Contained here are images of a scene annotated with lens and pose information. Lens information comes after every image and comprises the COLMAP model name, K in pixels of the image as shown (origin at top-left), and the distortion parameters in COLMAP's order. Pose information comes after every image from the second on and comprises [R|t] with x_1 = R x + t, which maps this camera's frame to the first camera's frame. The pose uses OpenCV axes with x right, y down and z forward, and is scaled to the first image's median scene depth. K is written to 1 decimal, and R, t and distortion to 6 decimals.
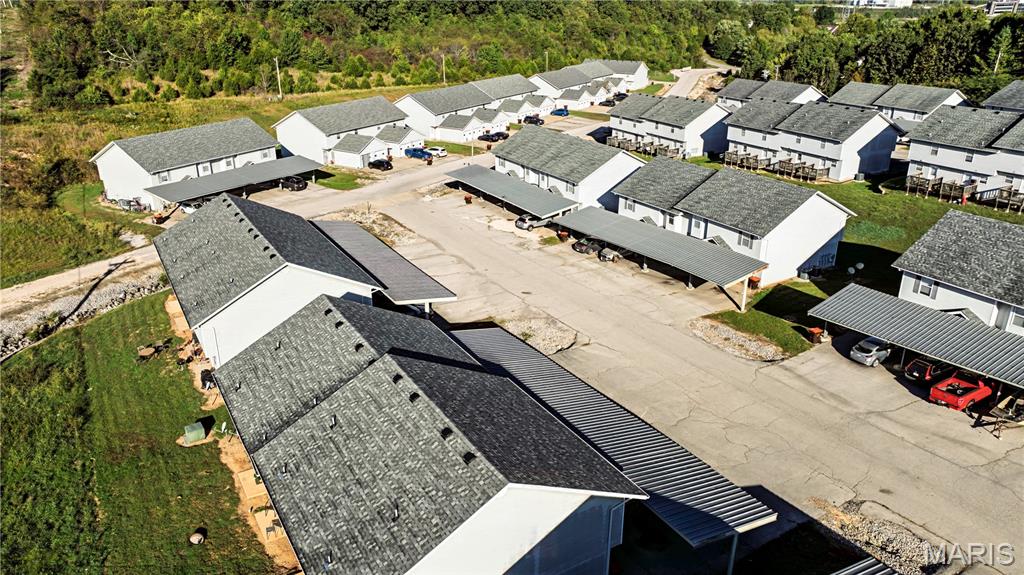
lens RADIAL K [[689.8, 0, 511.3], [0, 689.8, 285.7], [0, 0, 1]] dist [-0.010788, -0.001430]
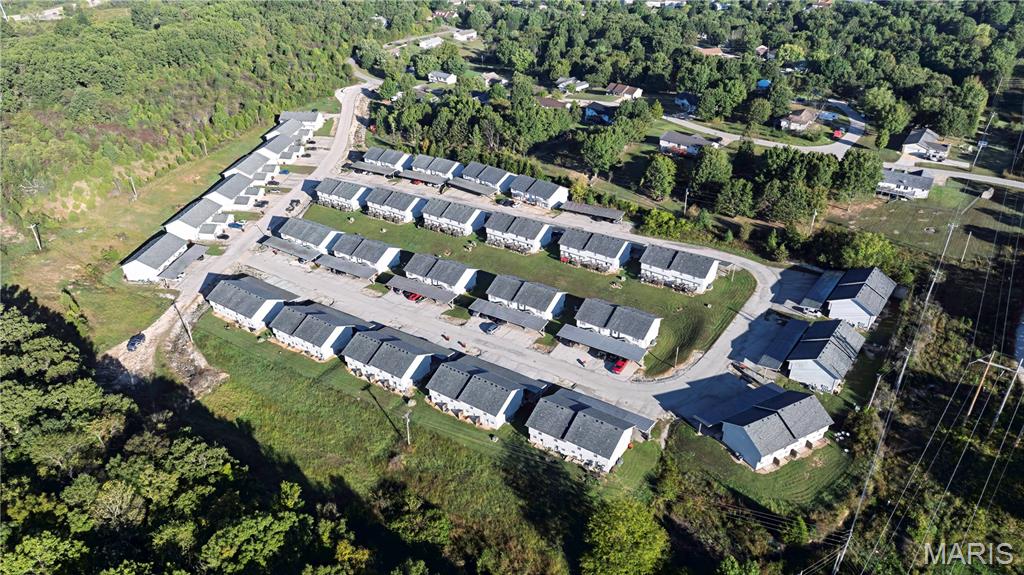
lens RADIAL K [[689.8, 0, 512.6], [0, 689.8, 285.8], [0, 0, 1]] dist [-0.010788, -0.001430]
pose [[0.896509, -0.210049, 0.390066, -0.307700], [0.153438, 0.973180, 0.171400, -0.316690], [-0.415607, -0.093810, 0.904694, -1.807544]]
